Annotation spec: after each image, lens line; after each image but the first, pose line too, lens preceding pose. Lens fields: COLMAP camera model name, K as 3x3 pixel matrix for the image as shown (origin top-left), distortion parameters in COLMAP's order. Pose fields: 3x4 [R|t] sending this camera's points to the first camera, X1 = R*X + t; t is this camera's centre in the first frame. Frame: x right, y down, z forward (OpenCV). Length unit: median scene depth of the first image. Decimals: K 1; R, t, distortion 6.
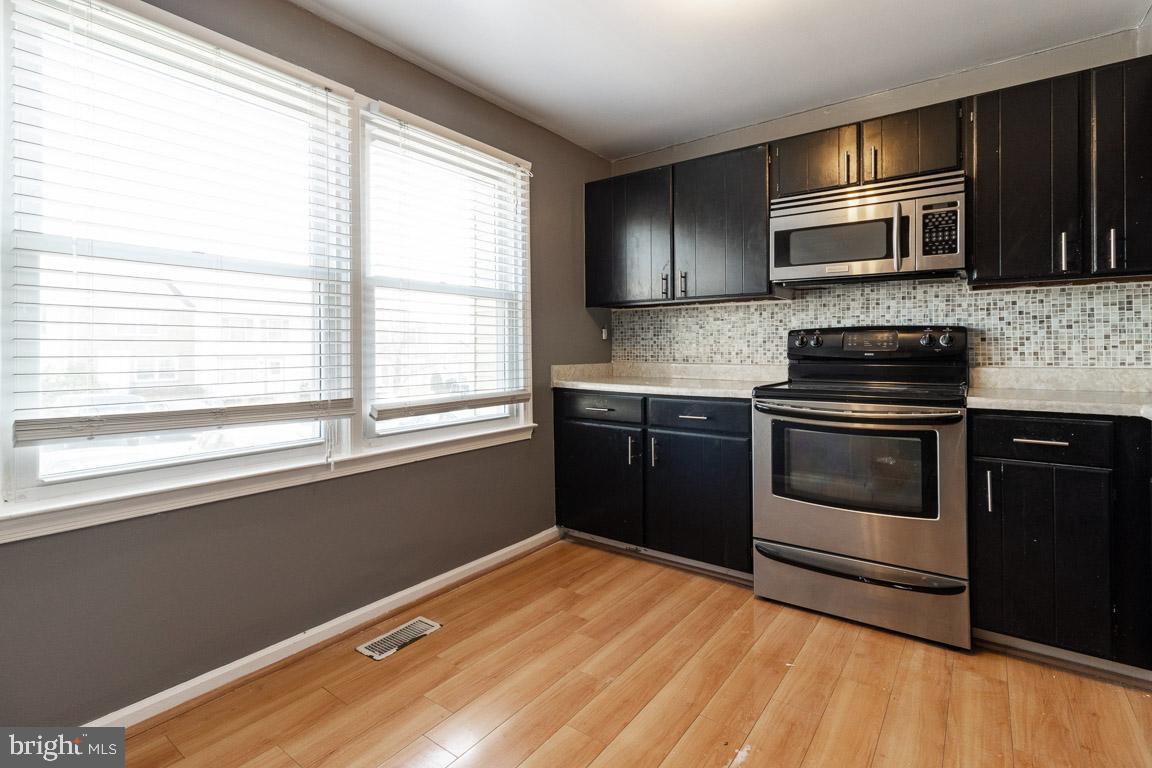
lens RADIAL K [[538.8, 0, 575.9], [0, 538.8, 354.2], [0, 0, 1]] dist [0.002614, -0.000629]
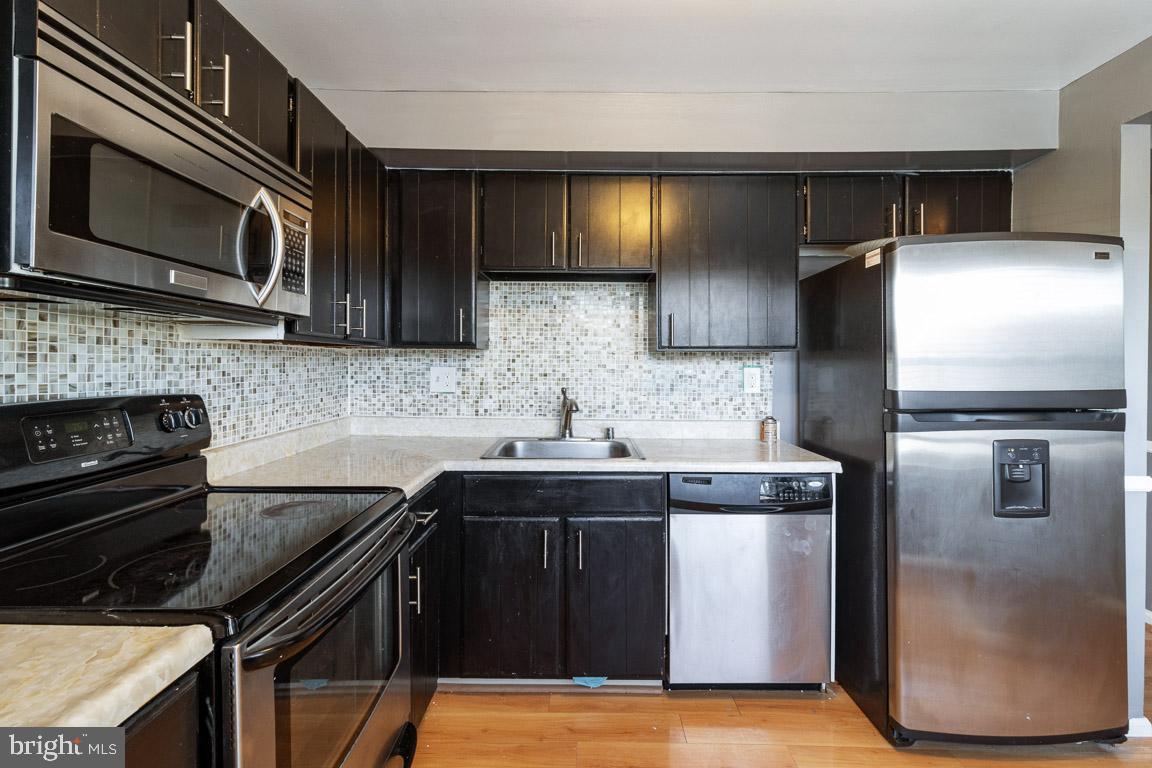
lens RADIAL K [[539.7, 0, 577.1], [0, 539.7, 366.2], [0, 0, 1]] dist [0.000194, 0.000313]
pose [[-0.592699, -0.009507, 0.805368, -0.061999], [0.005103, 0.999866, 0.015558, -0.091529], [-0.805408, 0.013330, -0.592571, 0.999306]]
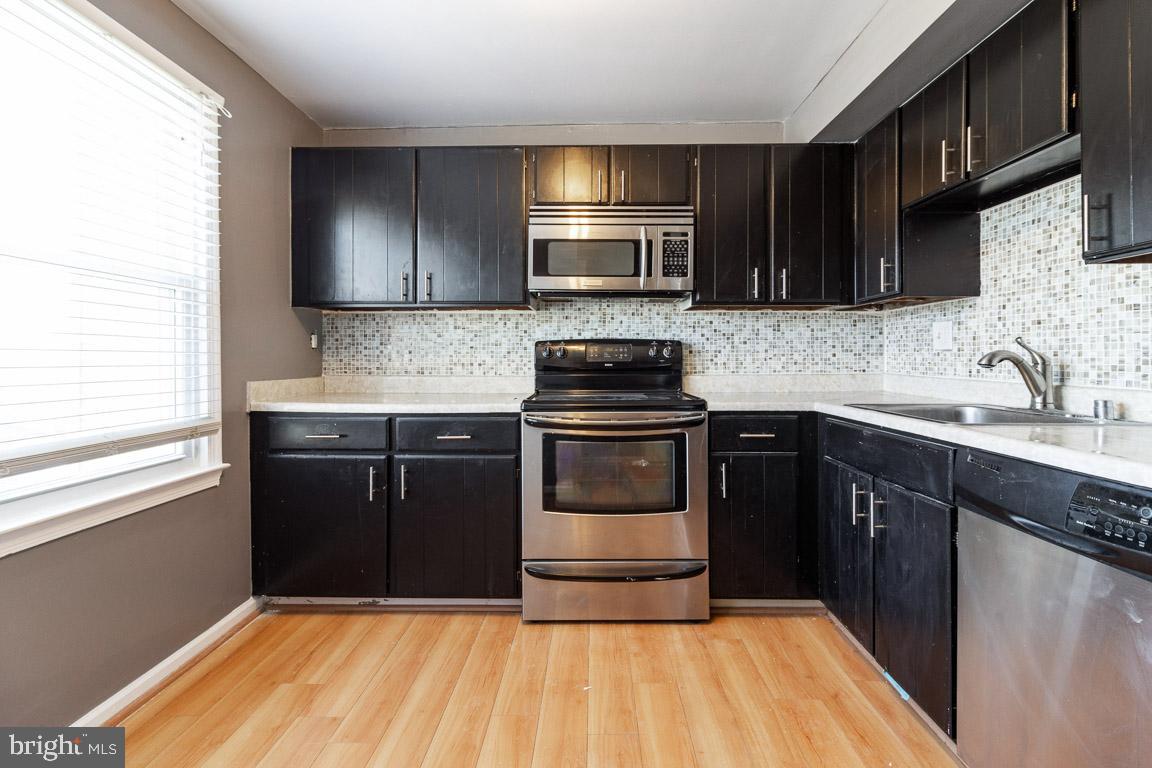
lens RADIAL K [[534.5, 0, 580.0], [0, 534.5, 363.5], [0, 0, 1]] dist [0.003283, -0.000195]
pose [[0.814434, -0.003270, 0.580246, -0.129155], [0.004762, 0.999988, -0.001049, -0.002016], [-0.580236, 0.003617, 0.814440, 0.176865]]
